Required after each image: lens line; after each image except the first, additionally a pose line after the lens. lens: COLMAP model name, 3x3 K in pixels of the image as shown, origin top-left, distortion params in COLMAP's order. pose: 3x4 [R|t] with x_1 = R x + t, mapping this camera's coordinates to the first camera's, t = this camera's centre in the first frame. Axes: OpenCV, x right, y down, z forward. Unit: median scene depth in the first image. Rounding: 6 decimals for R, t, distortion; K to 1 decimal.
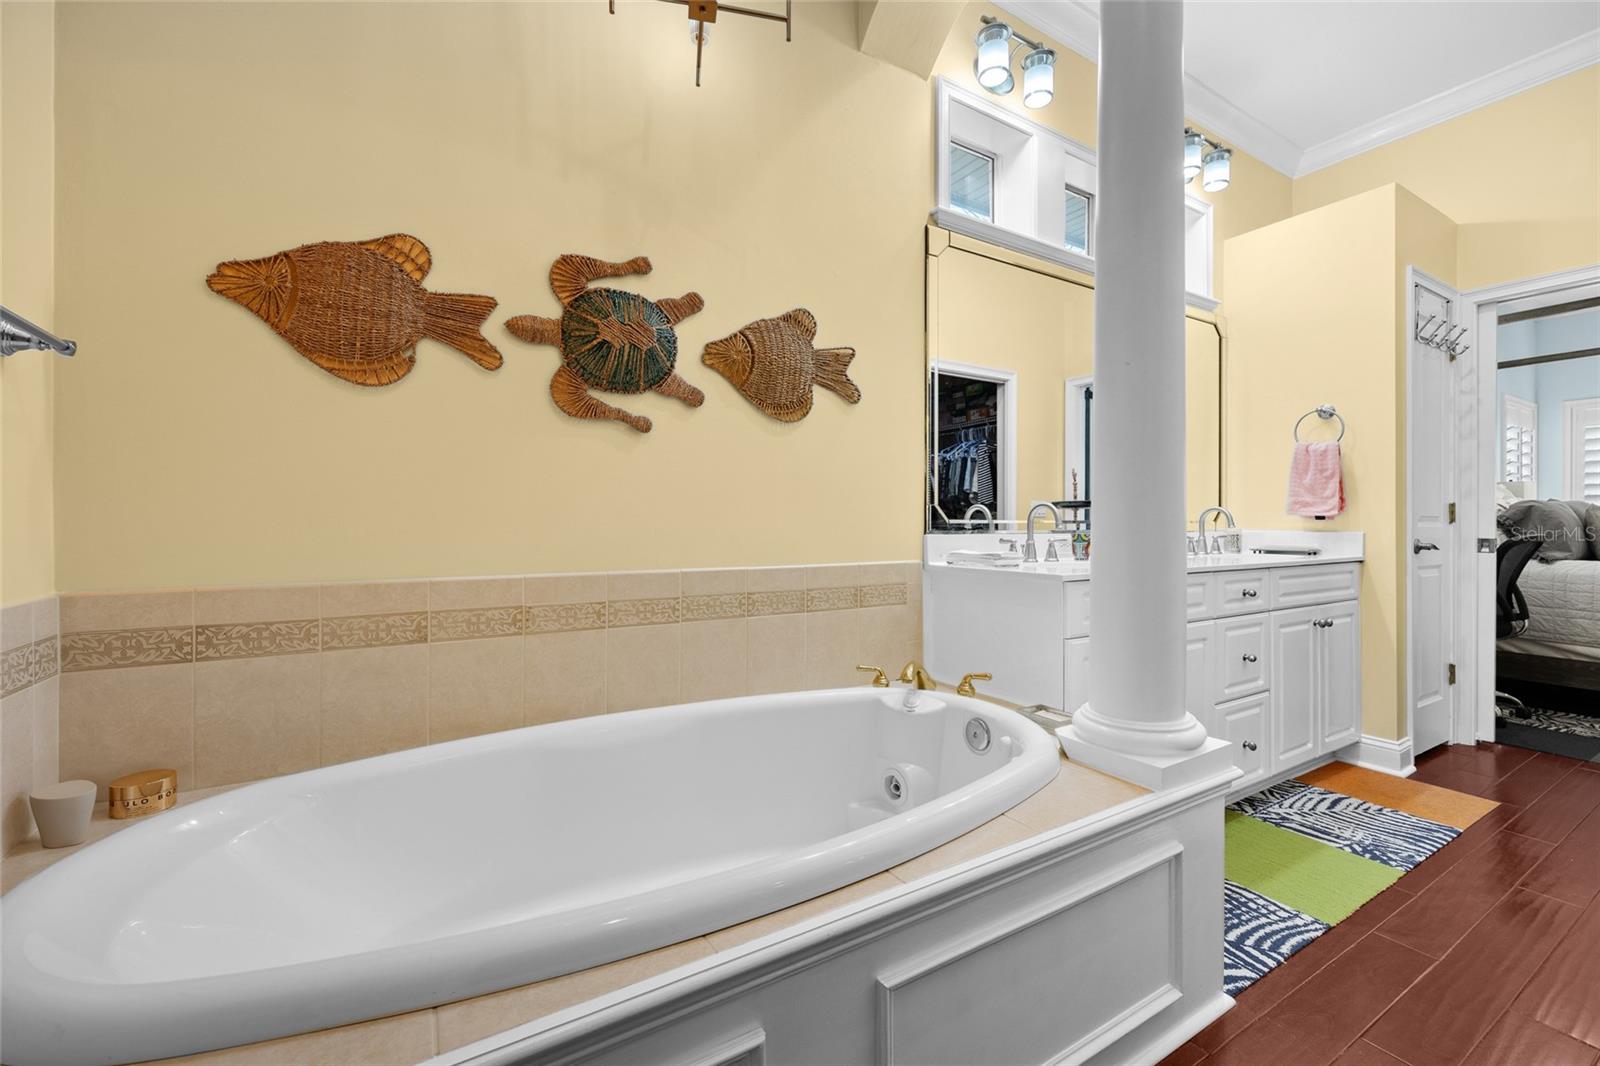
lens RADIAL K [[651.6, 0, 808.7], [0, 651.6, 528.9], [0, 0, 1]] dist [0.000739, -0.000343]
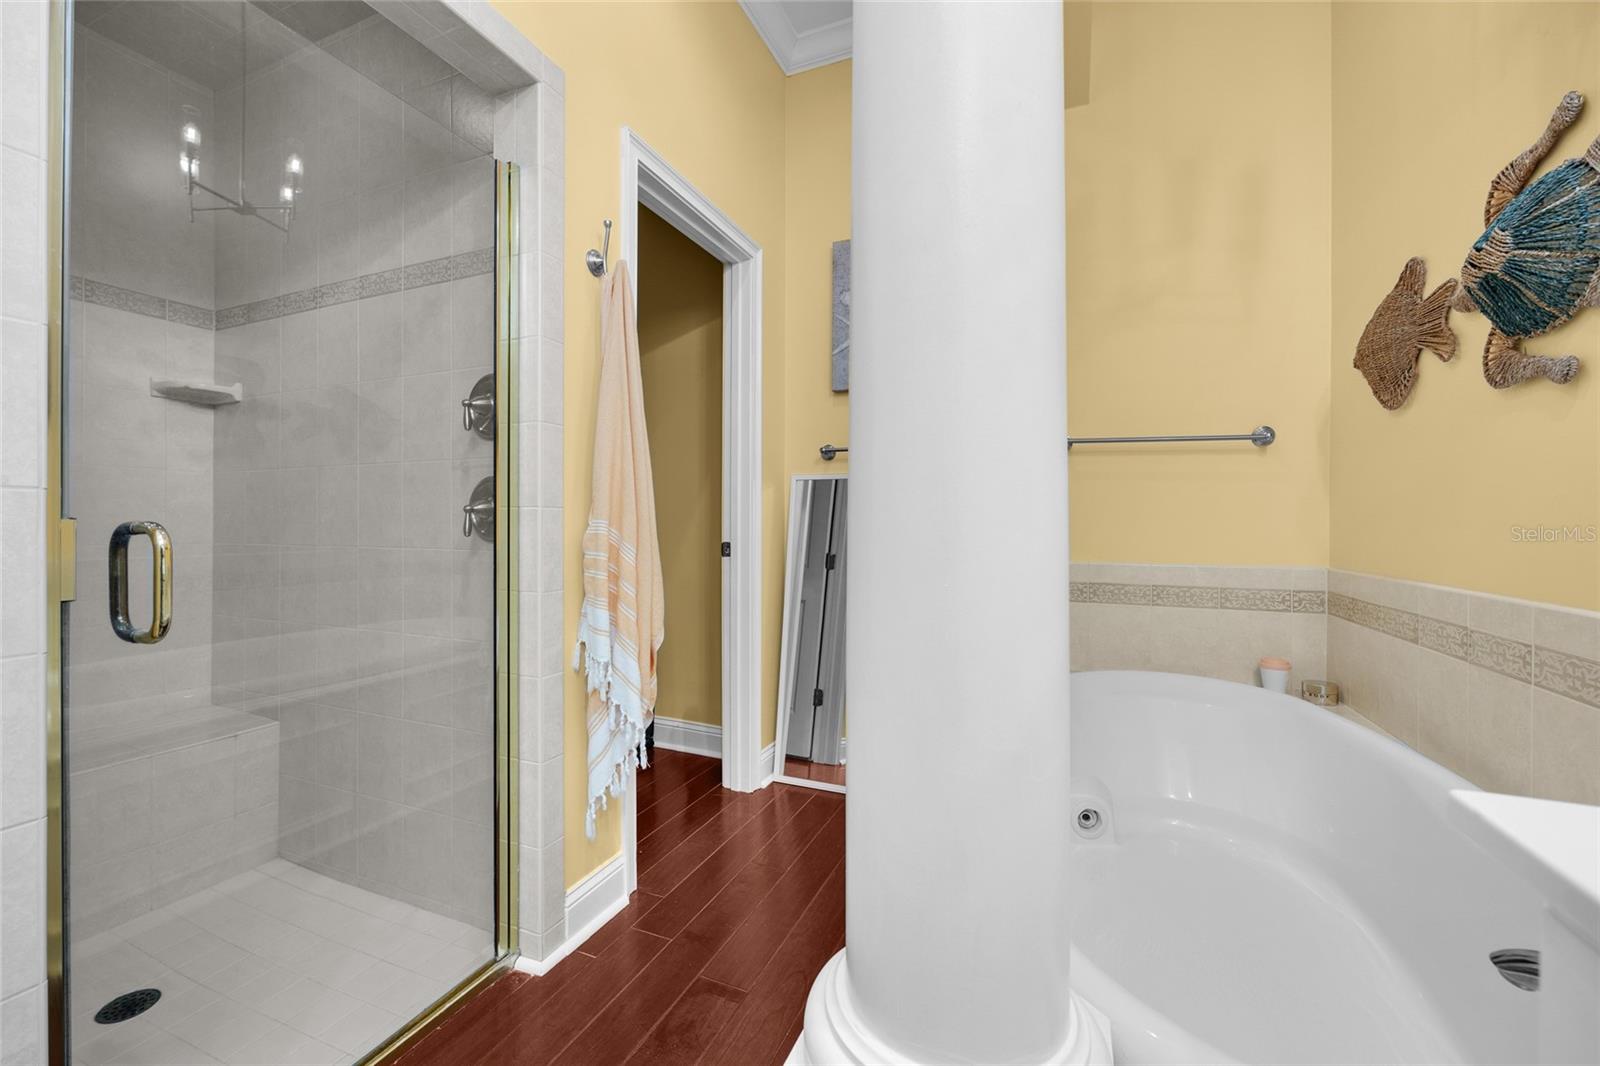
lens RADIAL K [[651.6, 0, 794.8], [0, 651.6, 524.6], [0, 0, 1]] dist [0.000739, -0.000343]
pose [[-0.816355, -0.000199, -0.577550, 0.713252], [-0.005110, 0.999963, 0.006879, -0.015943], [0.577527, 0.008567, -0.816326, 1.107368]]
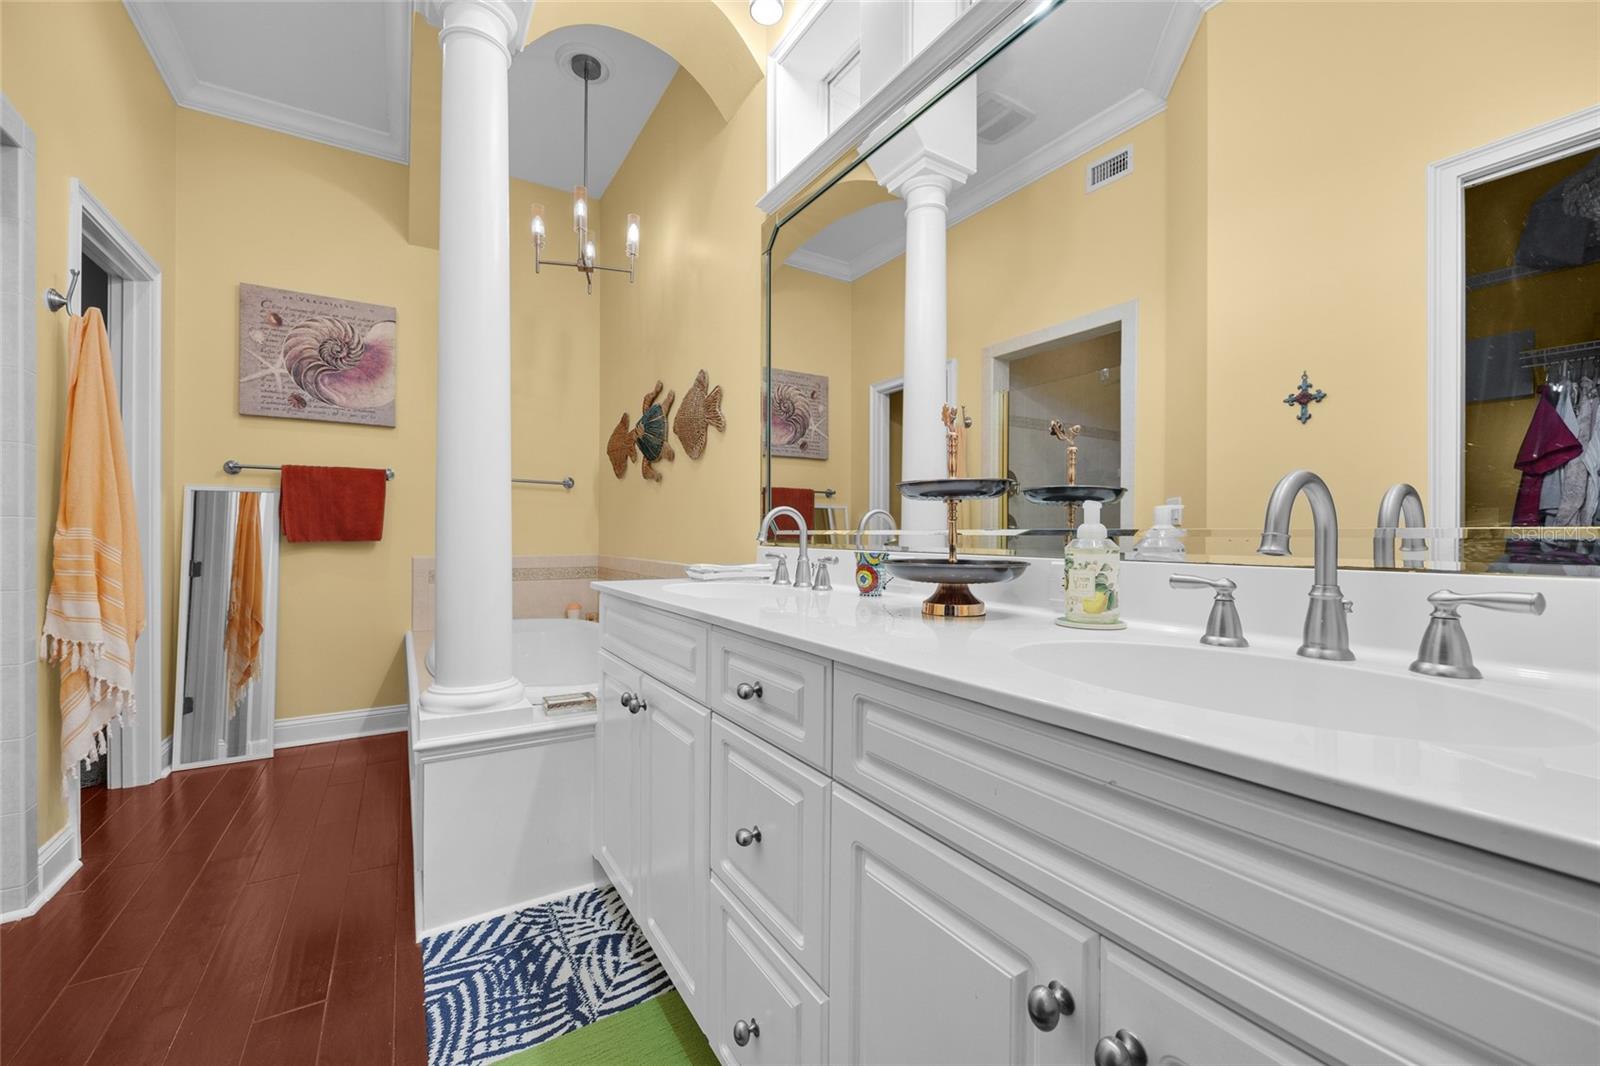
lens RADIAL K [[651.6, 0, 802.5], [0, 651.6, 528.4], [0, 0, 1]] dist [0.000739, -0.000343]
pose [[0.003751, -0.006350, -0.999973, 1.547015], [-0.007524, 0.999951, -0.006378, -0.015751], [0.999965, 0.007548, 0.003703, 1.418042]]
